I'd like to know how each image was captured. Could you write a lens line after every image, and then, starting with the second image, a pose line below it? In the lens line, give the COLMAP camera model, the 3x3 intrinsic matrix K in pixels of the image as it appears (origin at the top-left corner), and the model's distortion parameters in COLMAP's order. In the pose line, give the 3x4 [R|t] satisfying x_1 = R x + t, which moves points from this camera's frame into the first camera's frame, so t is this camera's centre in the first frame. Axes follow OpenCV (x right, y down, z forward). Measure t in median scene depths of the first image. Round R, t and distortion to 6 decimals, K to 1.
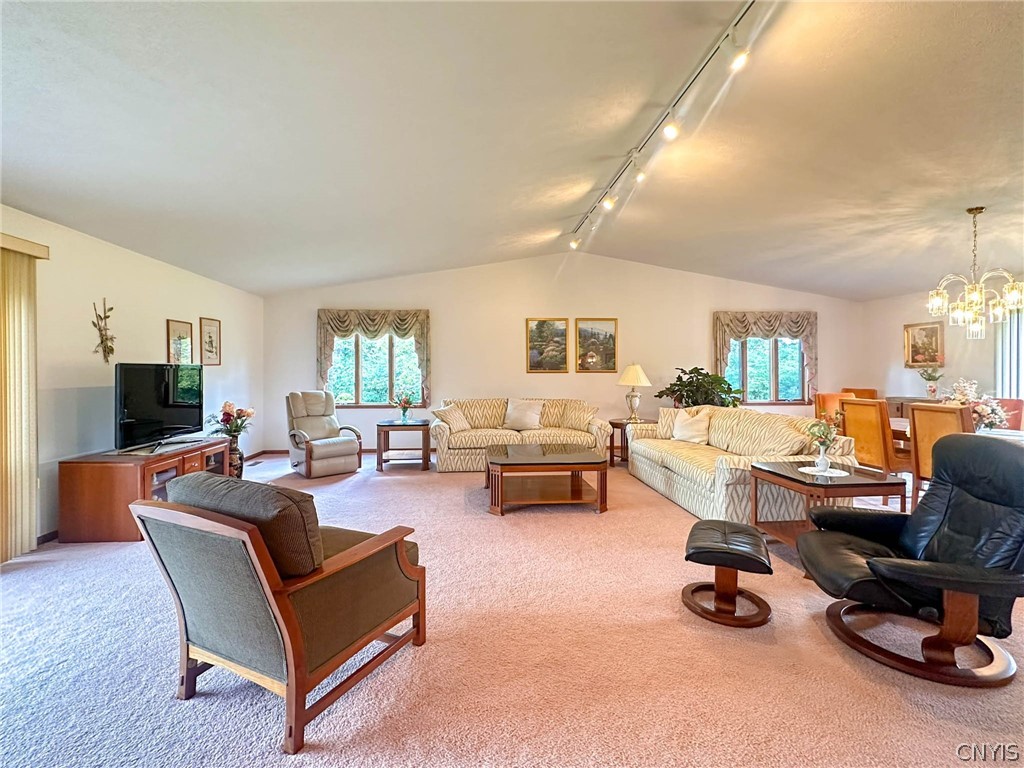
lens RADIAL K [[464.9, 0, 510.3], [0, 464.9, 377.2], [0, 0, 1]] dist [-0.004108, -0.000866]
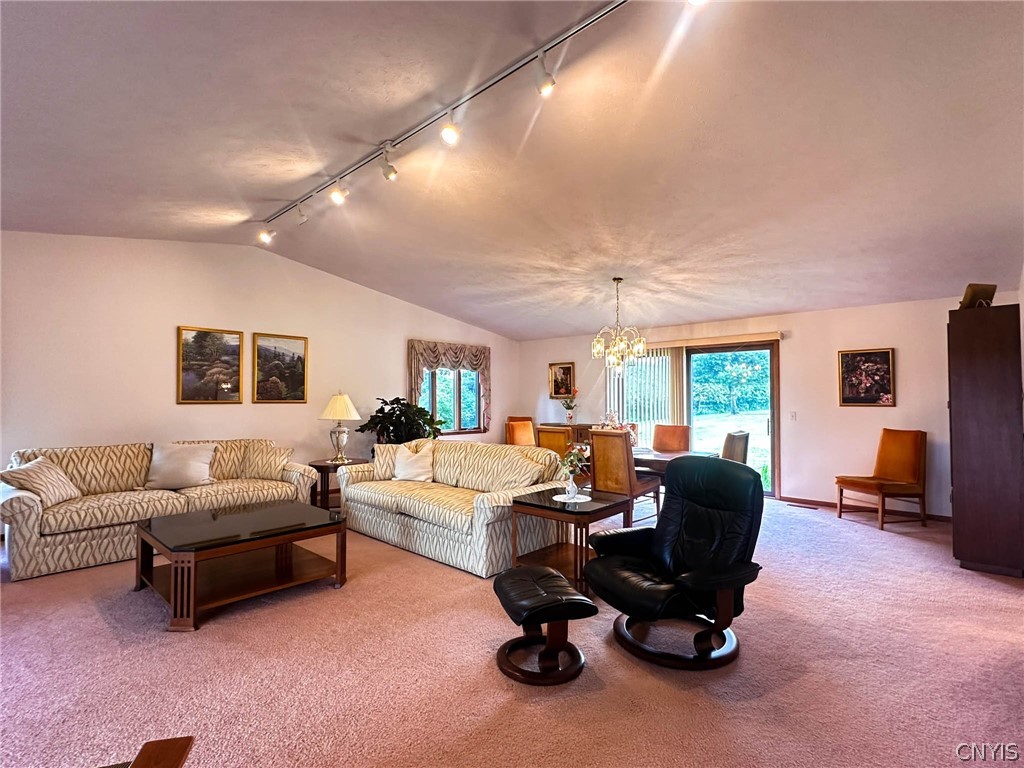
lens RADIAL K [[494.5, 0, 513.6], [0, 494.5, 387.9], [0, 0, 1]] dist [-0.001334, -0.001449]
pose [[0.736631, 0.019043, 0.676027, -0.118113], [0.004107, 0.999459, -0.032629, -0.008875], [-0.676283, 0.026812, 0.736154, 0.140663]]
